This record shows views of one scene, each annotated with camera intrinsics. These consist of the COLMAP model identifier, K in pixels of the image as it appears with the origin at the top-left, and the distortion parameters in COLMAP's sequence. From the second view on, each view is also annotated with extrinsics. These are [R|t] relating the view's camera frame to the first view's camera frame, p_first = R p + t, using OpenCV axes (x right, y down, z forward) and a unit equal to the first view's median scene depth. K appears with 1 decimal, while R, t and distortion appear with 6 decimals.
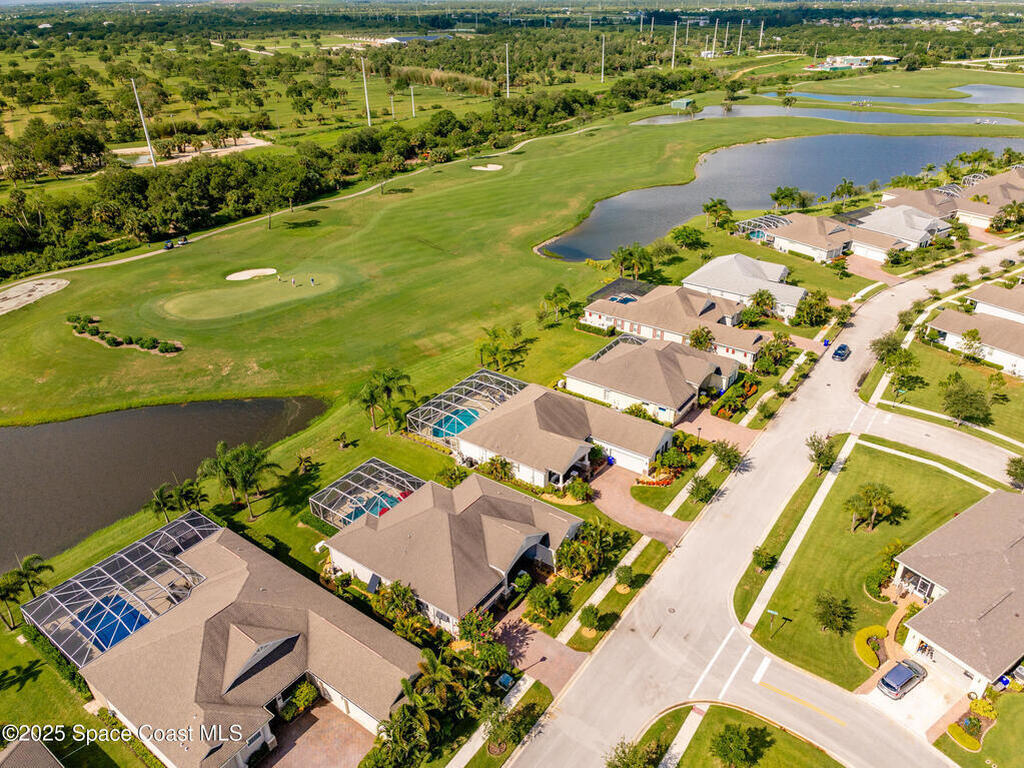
lens RADIAL K [[726.2, 0, 514.8], [0, 726.2, 376.8], [0, 0, 1]] dist [-0.029711, 0.045089]
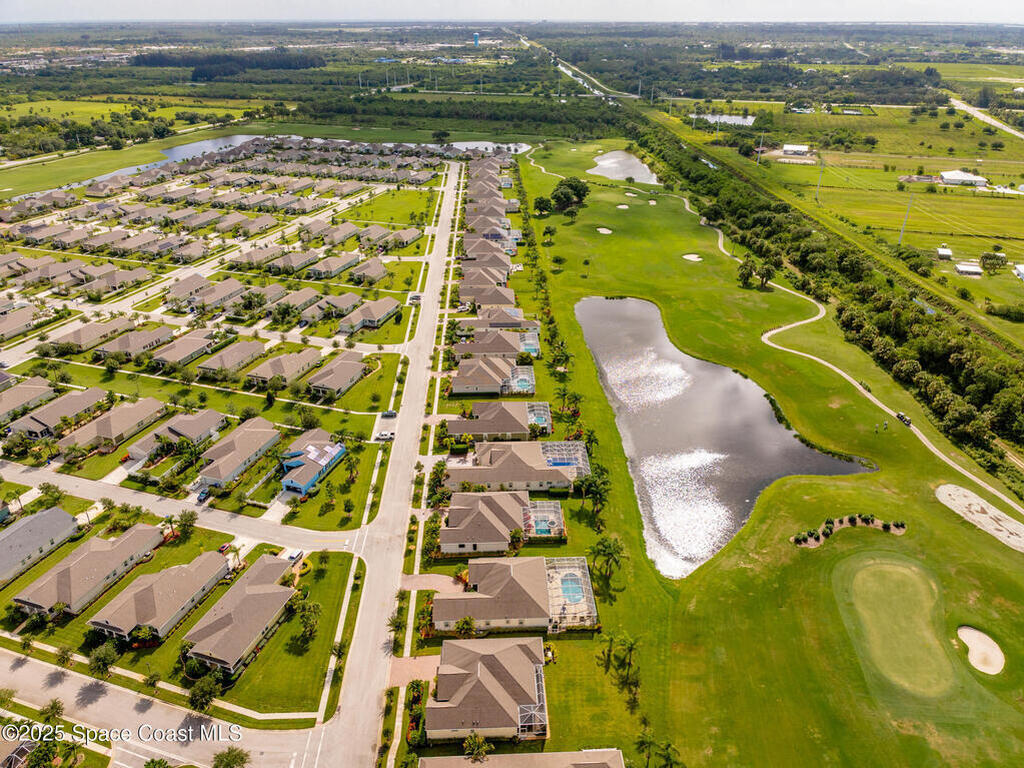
lens RADIAL K [[726.2, 0, 514.8], [0, 726.2, 376.8], [0, 0, 1]] dist [-0.029711, 0.045089]
pose [[-0.786398, 0.285085, -0.548000, 0.558613], [-0.284432, 0.620379, 0.730909, -1.001468], [0.548340, 0.730654, -0.406778, 0.978046]]
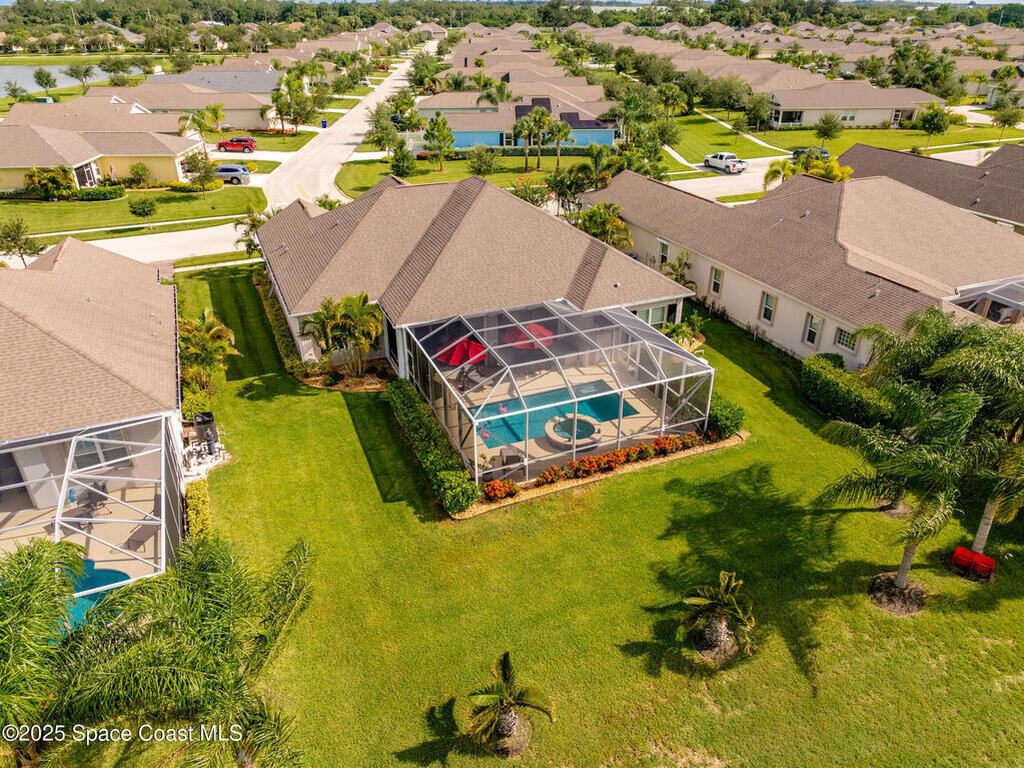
lens RADIAL K [[715.9, 0, 516.0], [0, 715.9, 386.1], [0, 0, 1]] dist [-0.006159, 0.007082]
pose [[-0.857030, -0.232276, 0.459943, -0.233041], [0.250865, 0.591599, 0.766209, -0.072057], [-0.450074, 0.772048, -0.448749, 0.772389]]
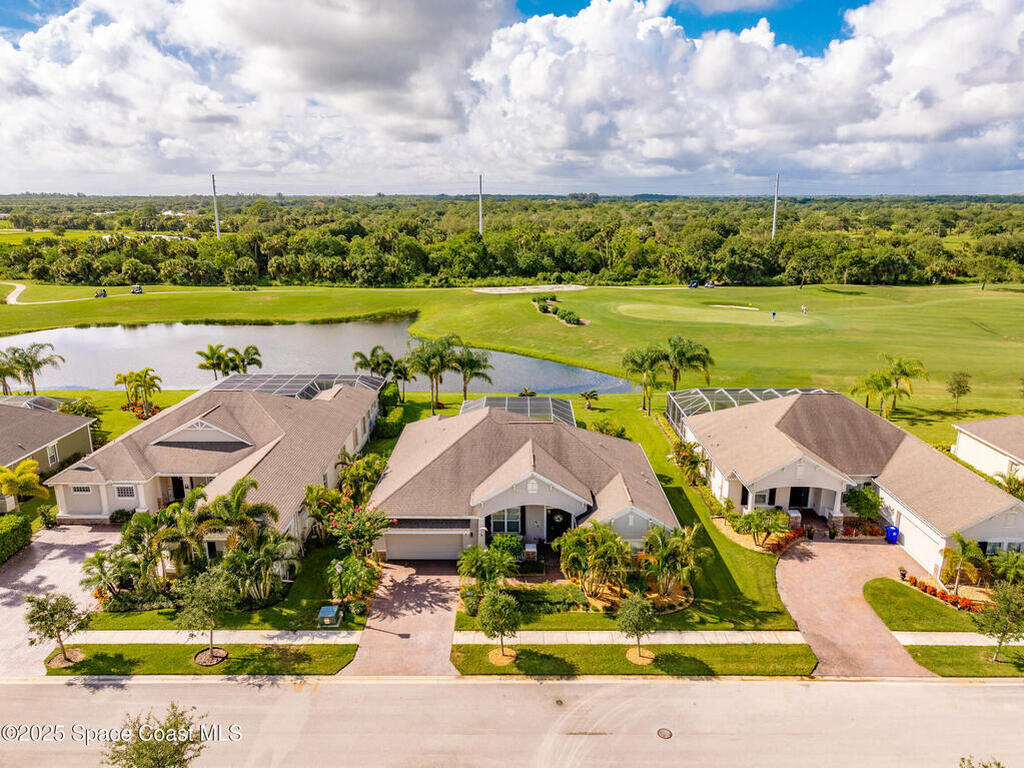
lens RADIAL K [[726.2, 0, 514.8], [0, 726.2, 376.8], [0, 0, 1]] dist [-0.029711, 0.045089]
pose [[0.580333, 0.204051, -0.788402, 0.259000], [-0.384476, 0.922069, -0.044362, 0.100247], [0.717909, 0.328866, 0.613559, 0.334261]]
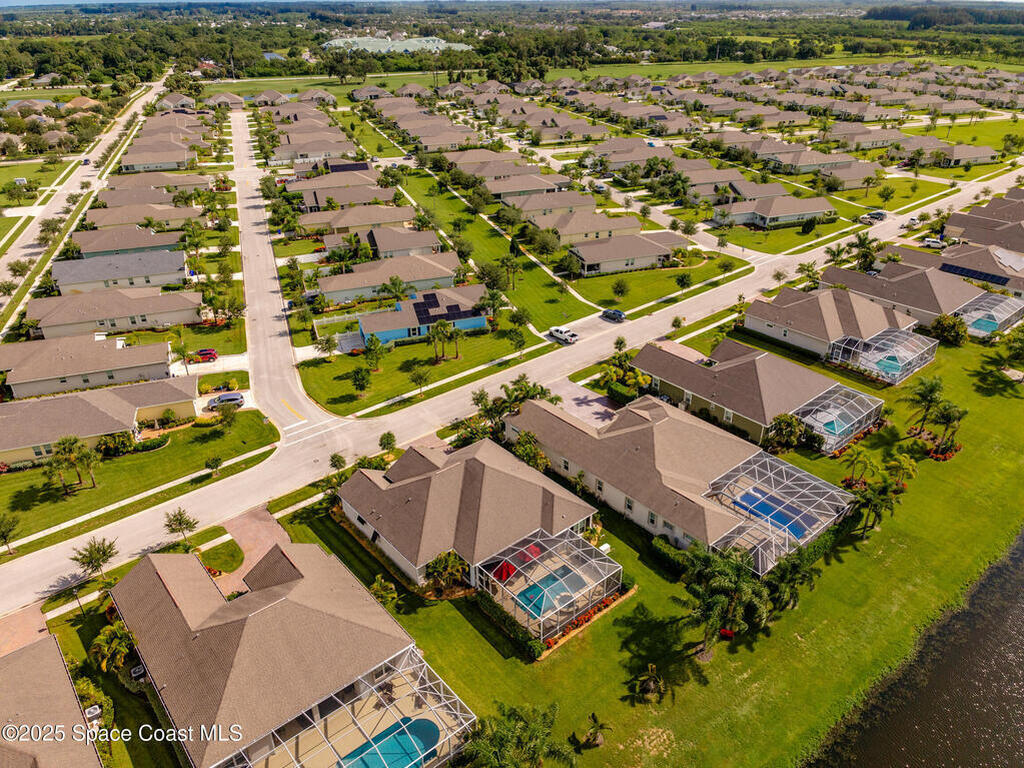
lens RADIAL K [[726.2, 0, 514.8], [0, 726.2, 376.8], [0, 0, 1]] dist [-0.029711, 0.045089]
pose [[-0.970830, -0.099111, 0.218324, -0.208097], [0.124479, 0.569891, 0.812237, -0.408134], [-0.204922, 0.815721, -0.540930, 0.830388]]
